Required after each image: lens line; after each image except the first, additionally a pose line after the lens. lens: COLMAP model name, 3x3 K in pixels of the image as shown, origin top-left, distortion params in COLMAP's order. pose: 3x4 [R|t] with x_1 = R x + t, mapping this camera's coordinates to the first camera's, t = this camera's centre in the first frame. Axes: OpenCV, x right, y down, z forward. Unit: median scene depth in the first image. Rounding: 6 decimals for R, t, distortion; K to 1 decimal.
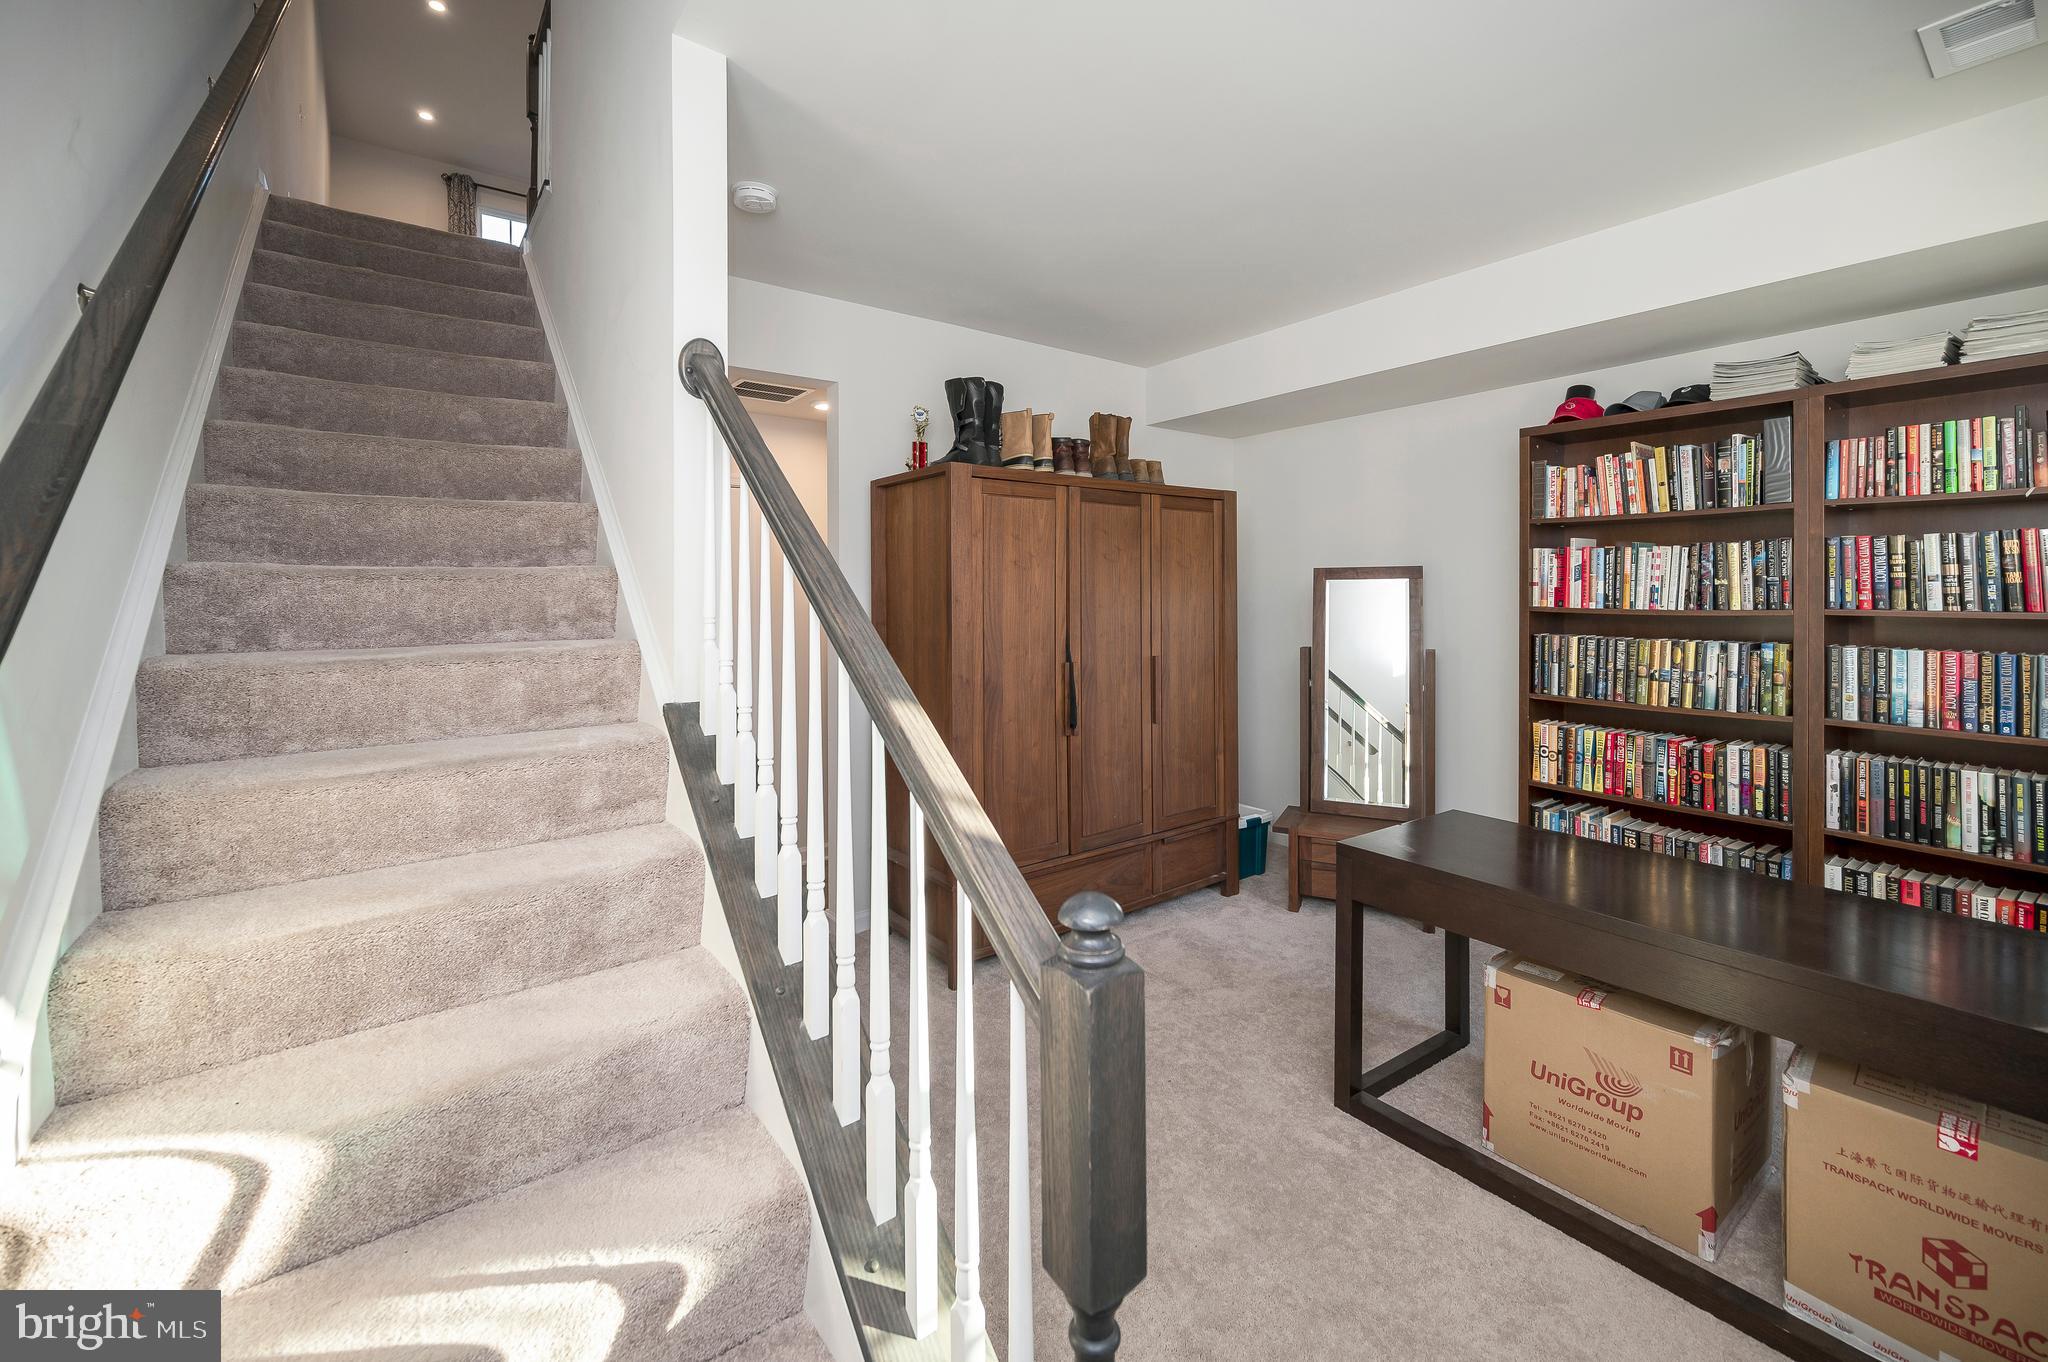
lens RADIAL K [[846.2, 0, 1024.7], [0, 846.2, 614.3], [0, 0, 1]] dist [-0.003343, -0.000421]
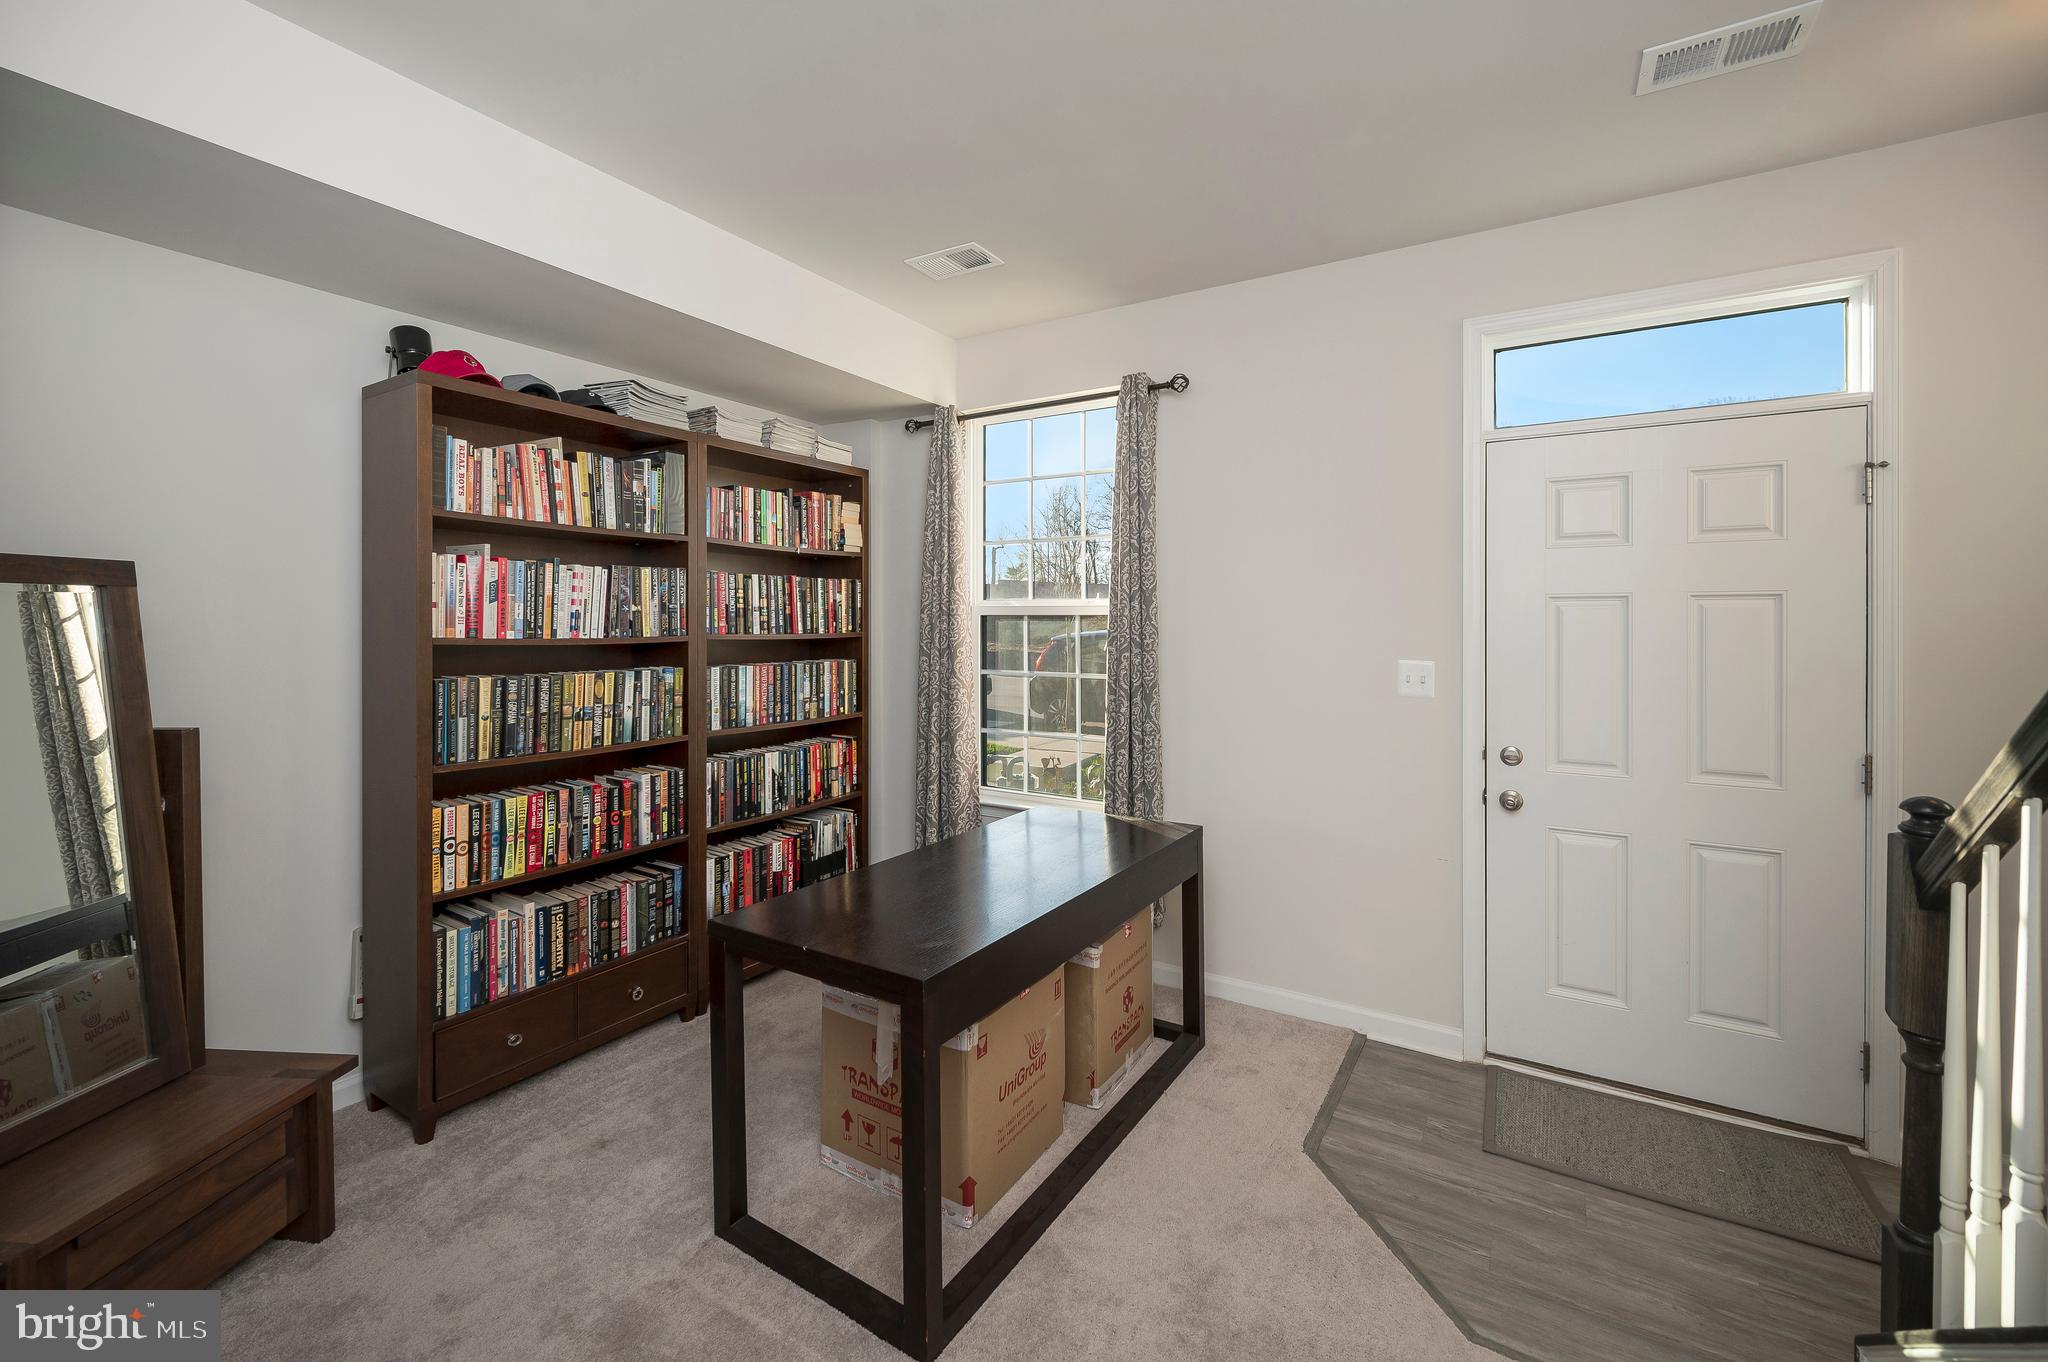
lens RADIAL K [[846.2, 0, 1024.7], [0, 846.2, 614.3], [0, 0, 1]] dist [-0.003343, -0.000421]
pose [[-0.368753, 0.001109, 0.929527, -0.235105], [0.010016, 0.999946, 0.002781, -0.029112], [-0.929473, 0.010336, -0.368745, 0.931231]]
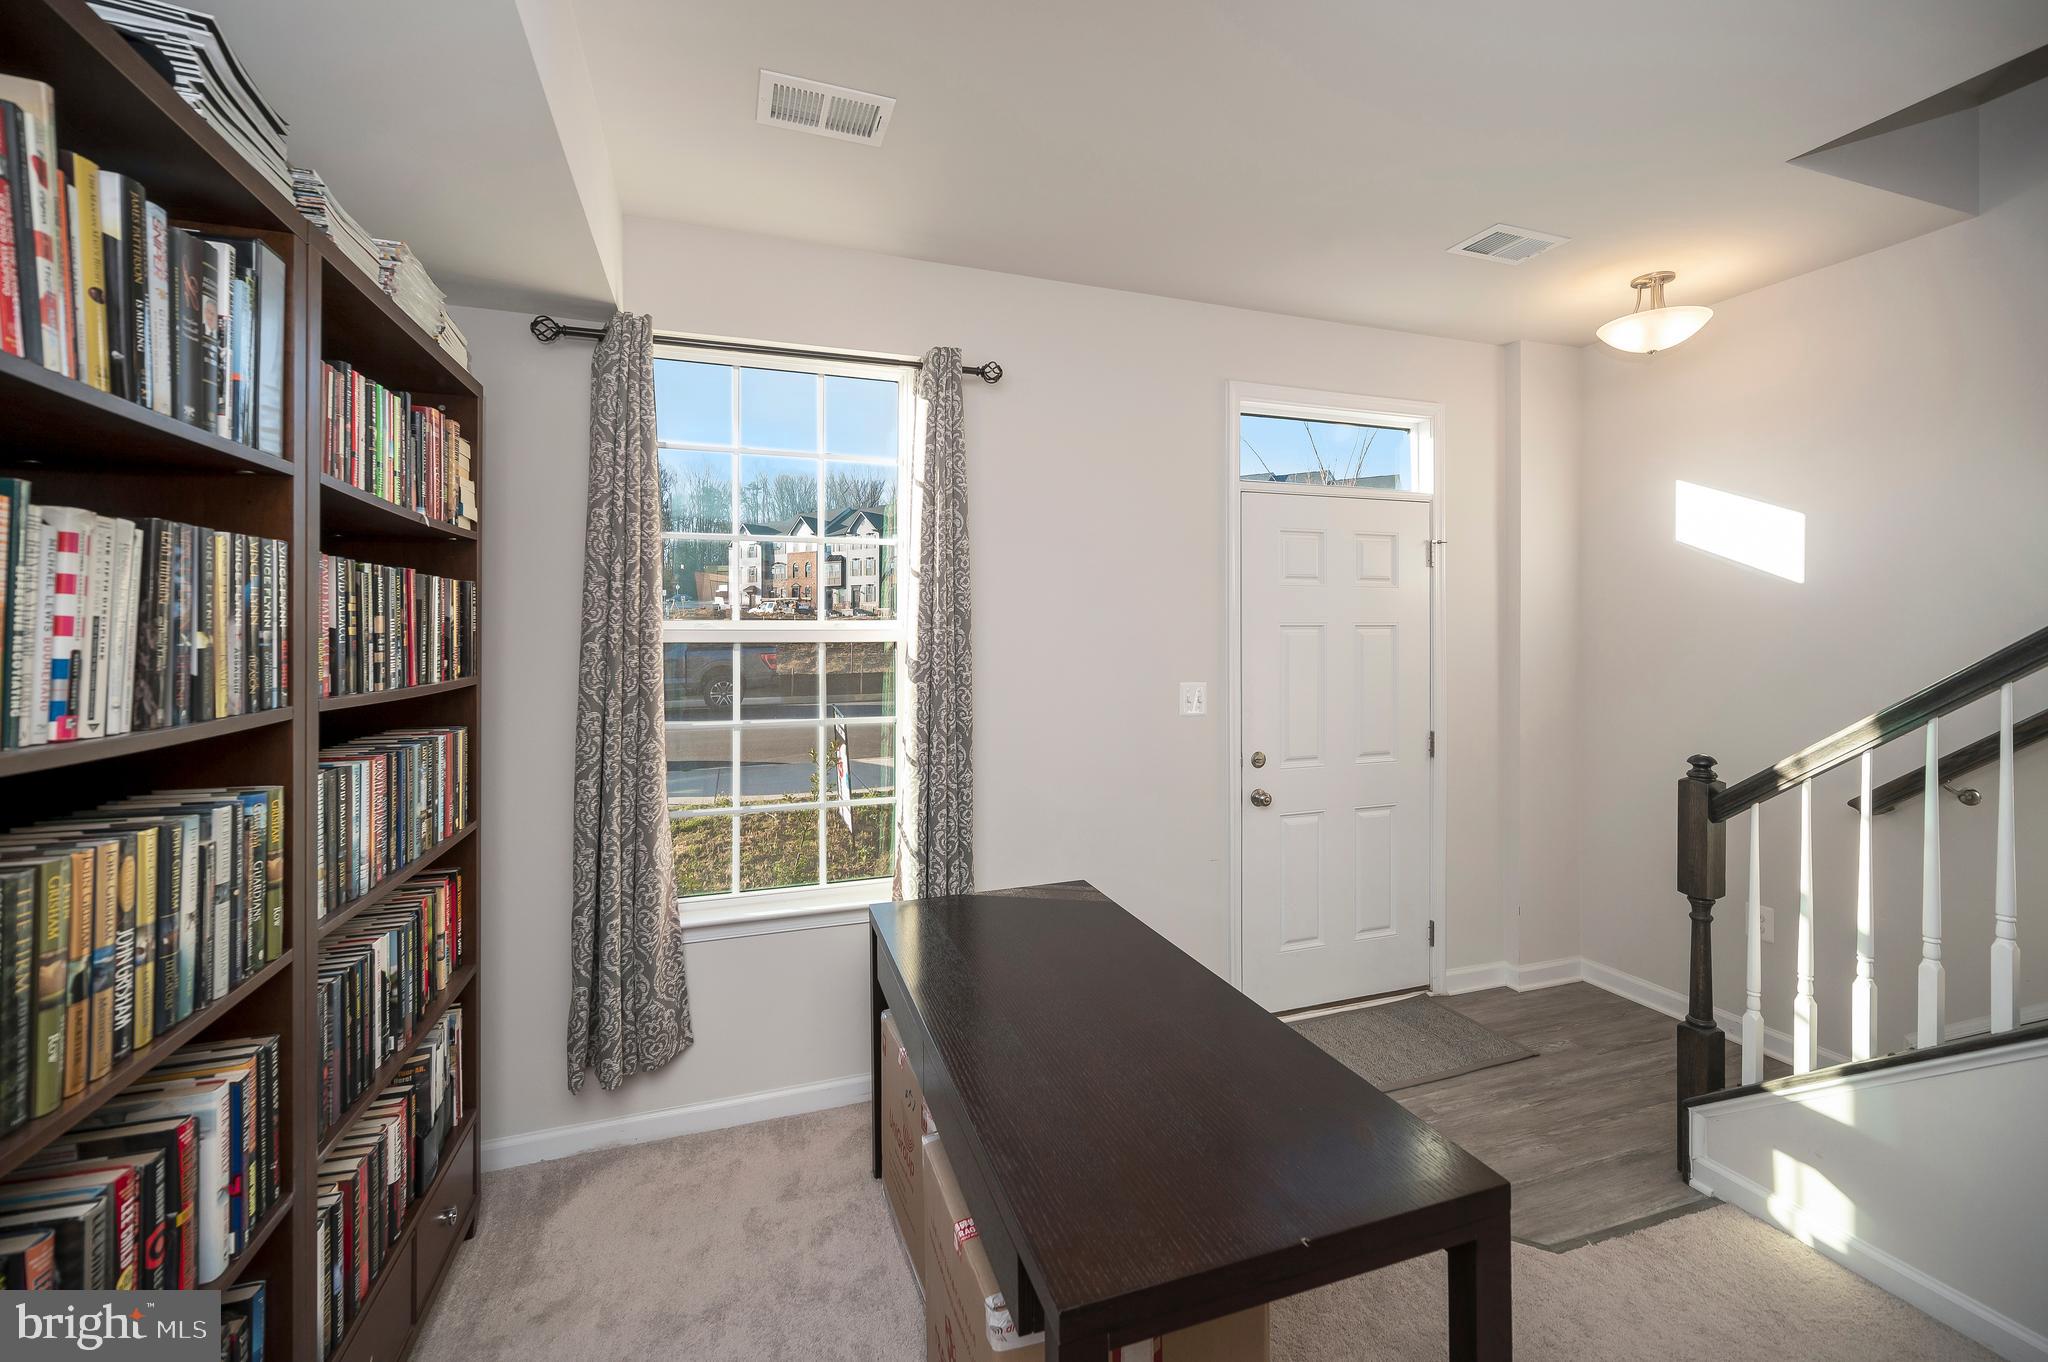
lens RADIAL K [[835.9, 0, 1023.3], [0, 835.9, 626.7], [0, 0, 1]] dist [0.000554, 0.000038]
pose [[-0.953747, 0.002311, 0.300602, 0.387416], [0.003928, 0.999981, 0.004773, -0.044157], [-0.300585, 0.005733, -0.953738, 1.215008]]
